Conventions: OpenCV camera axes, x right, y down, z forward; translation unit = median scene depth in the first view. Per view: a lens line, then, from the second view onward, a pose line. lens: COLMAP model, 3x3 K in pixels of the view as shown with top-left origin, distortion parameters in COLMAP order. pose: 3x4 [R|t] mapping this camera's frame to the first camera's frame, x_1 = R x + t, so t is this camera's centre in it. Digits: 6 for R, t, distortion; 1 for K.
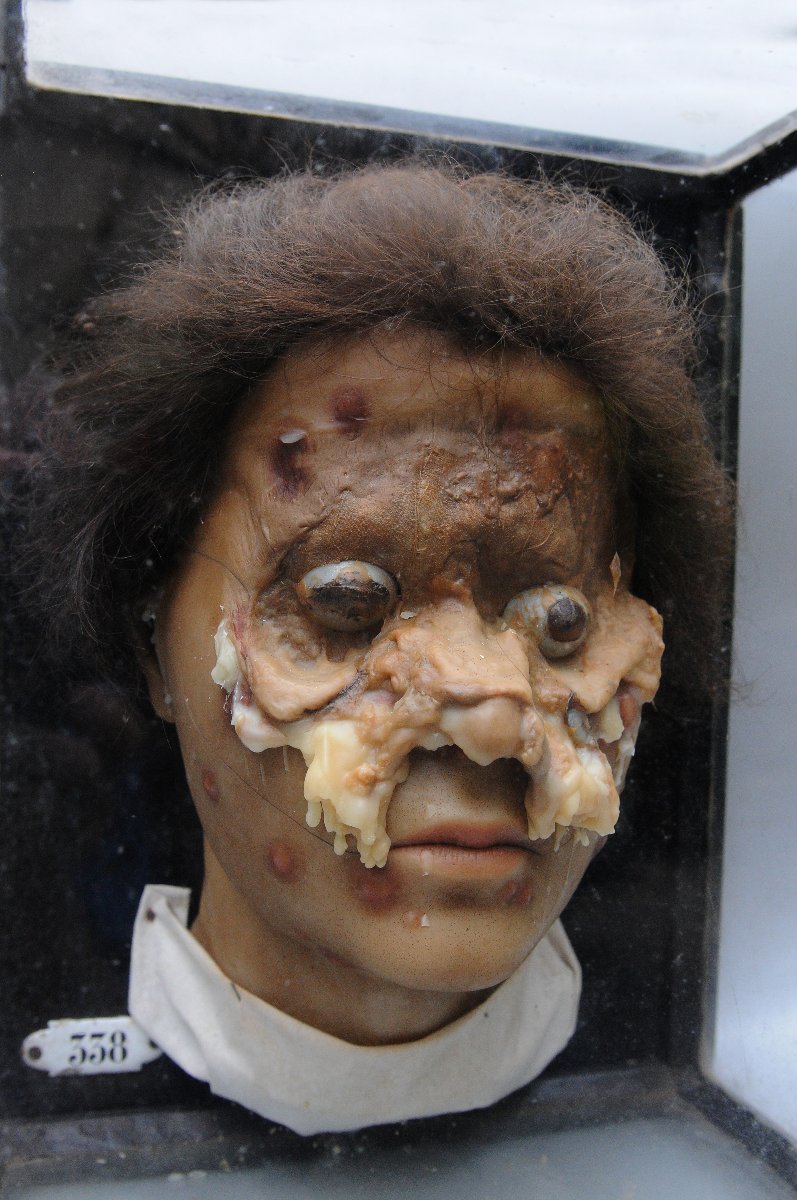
lens RADIAL K [[1268.9, 0, 415.0], [0, 1268.9, 663.4], [0, 0, 1]] dist [-0.088869, 0.000000]
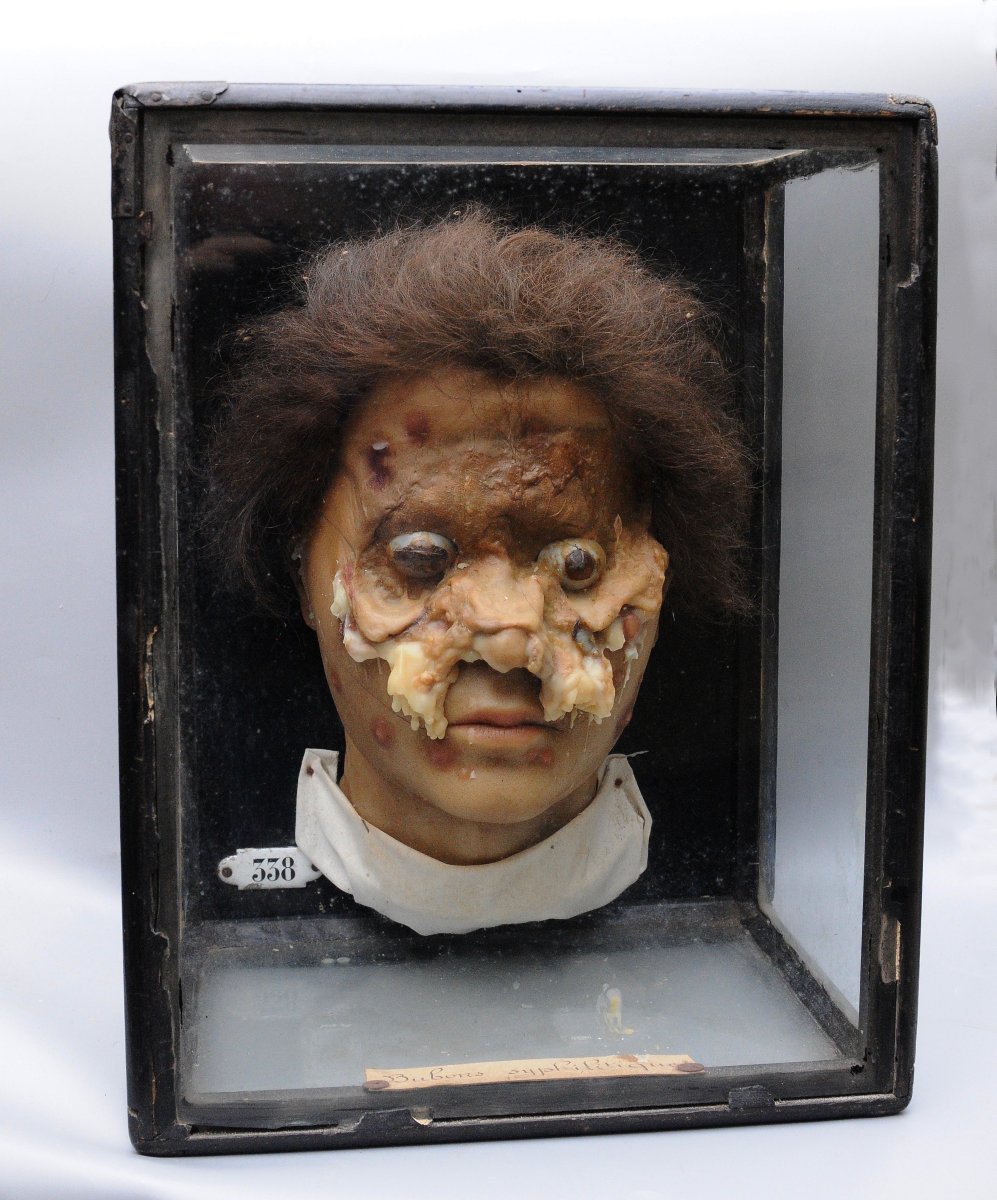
lens RADIAL K [[1997.0, 0, 498.3], [0, 1997.0, 599.9], [0, 0, 1]] dist [-0.198693, 0.000000]
pose [[0.985155, -0.003241, -0.171639, 0.416628], [0.020791, 0.994715, 0.100550, -0.223378], [0.170406, -0.102625, 0.980015, -1.204166]]
